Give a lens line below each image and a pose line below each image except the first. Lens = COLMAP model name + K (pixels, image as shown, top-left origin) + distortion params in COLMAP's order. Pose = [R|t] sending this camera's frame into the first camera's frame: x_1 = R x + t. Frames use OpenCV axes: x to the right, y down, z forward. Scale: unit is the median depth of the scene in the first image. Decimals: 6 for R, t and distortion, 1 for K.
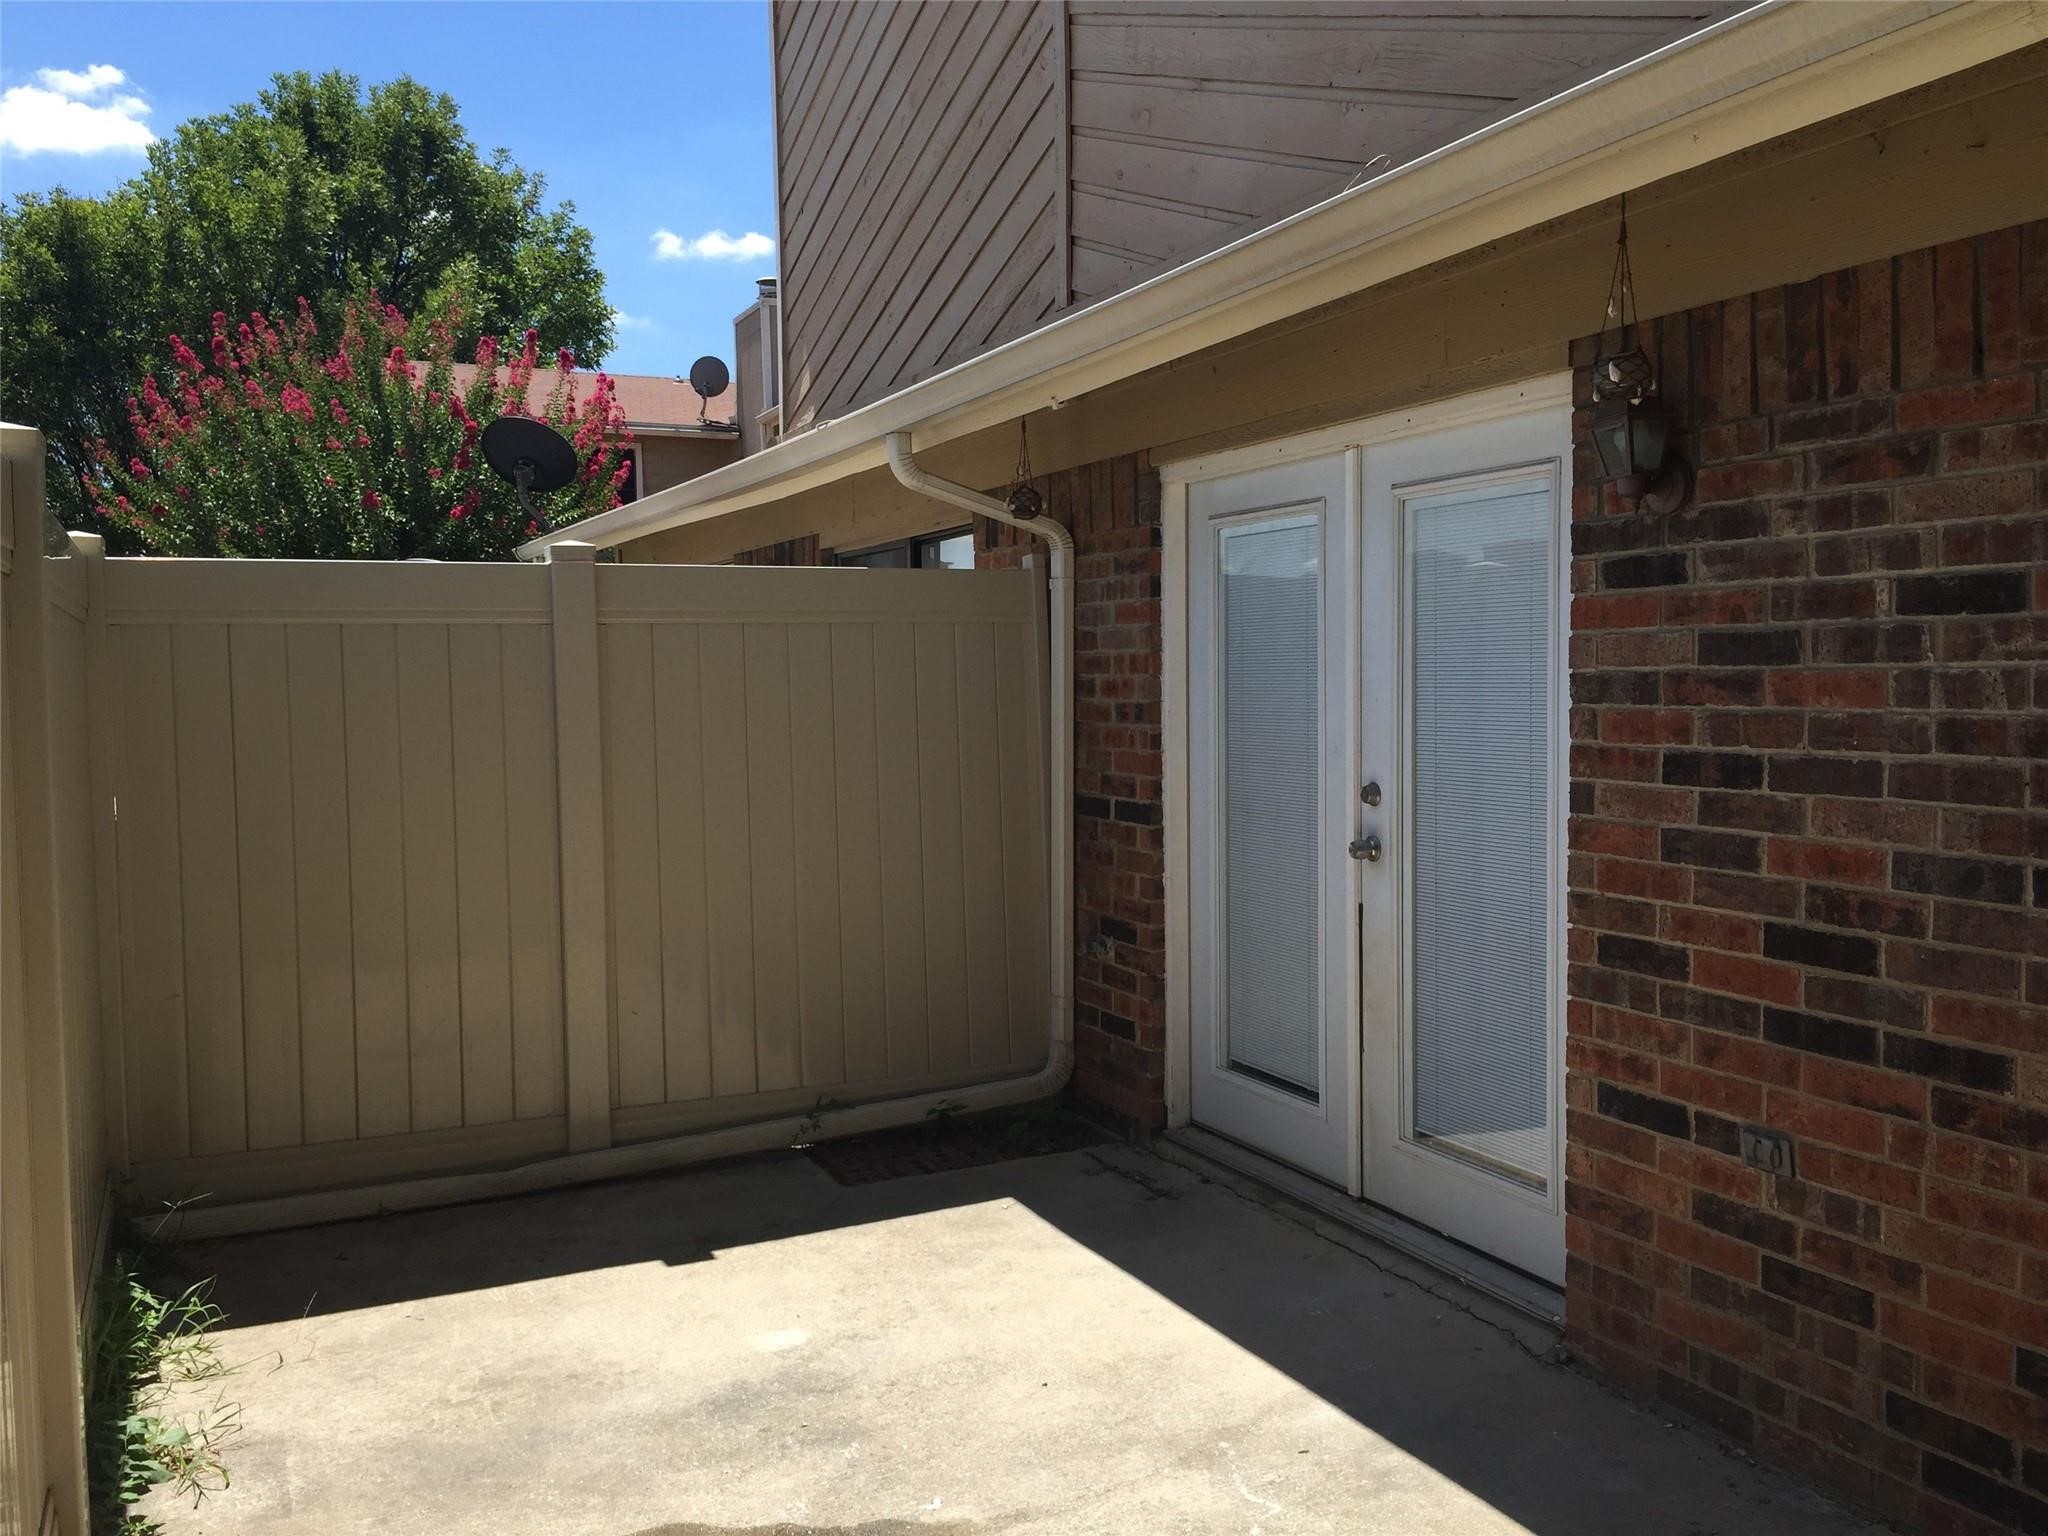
lens RADIAL K [[1758.9, 0, 1025.8], [0, 1758.9, 768.4], [0, 0, 1]] dist [0.062745, -0.090392]
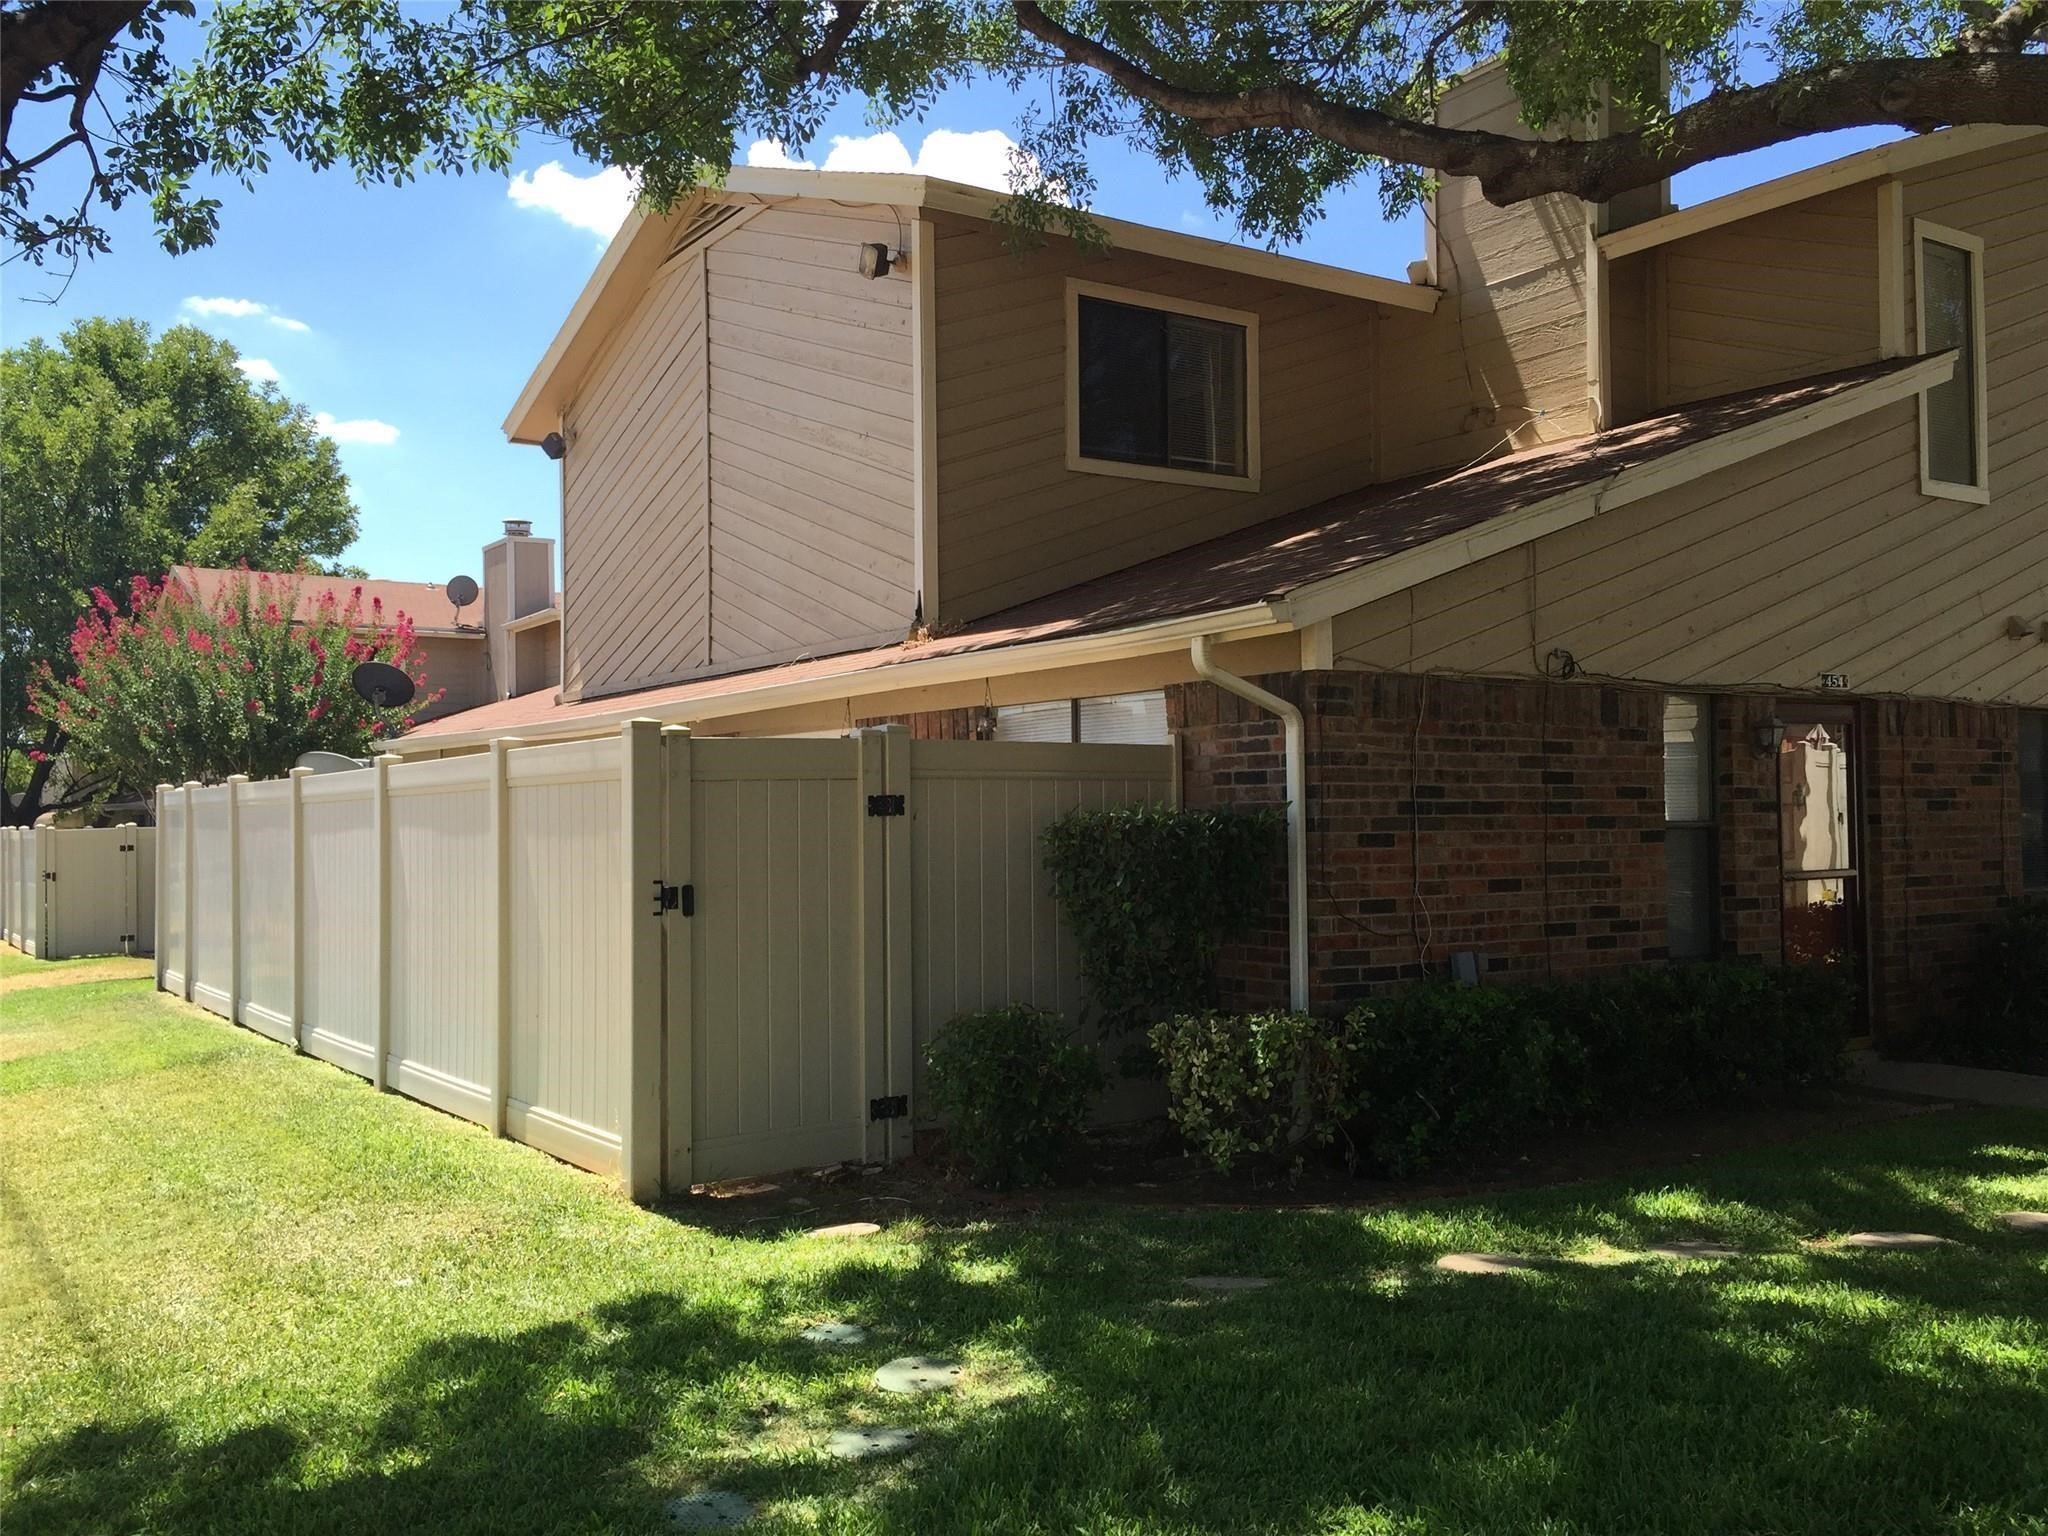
lens RADIAL K [[1758.9, 0, 1023.5], [0, 1758.9, 765.6], [0, 0, 1]] dist [0.062745, -0.090392]
pose [[0.986401, 0.006110, 0.164243, 0.010471], [0.007892, 0.996395, -0.084469, 0.013744], [-0.164167, 0.084617, 0.982797, -0.268996]]
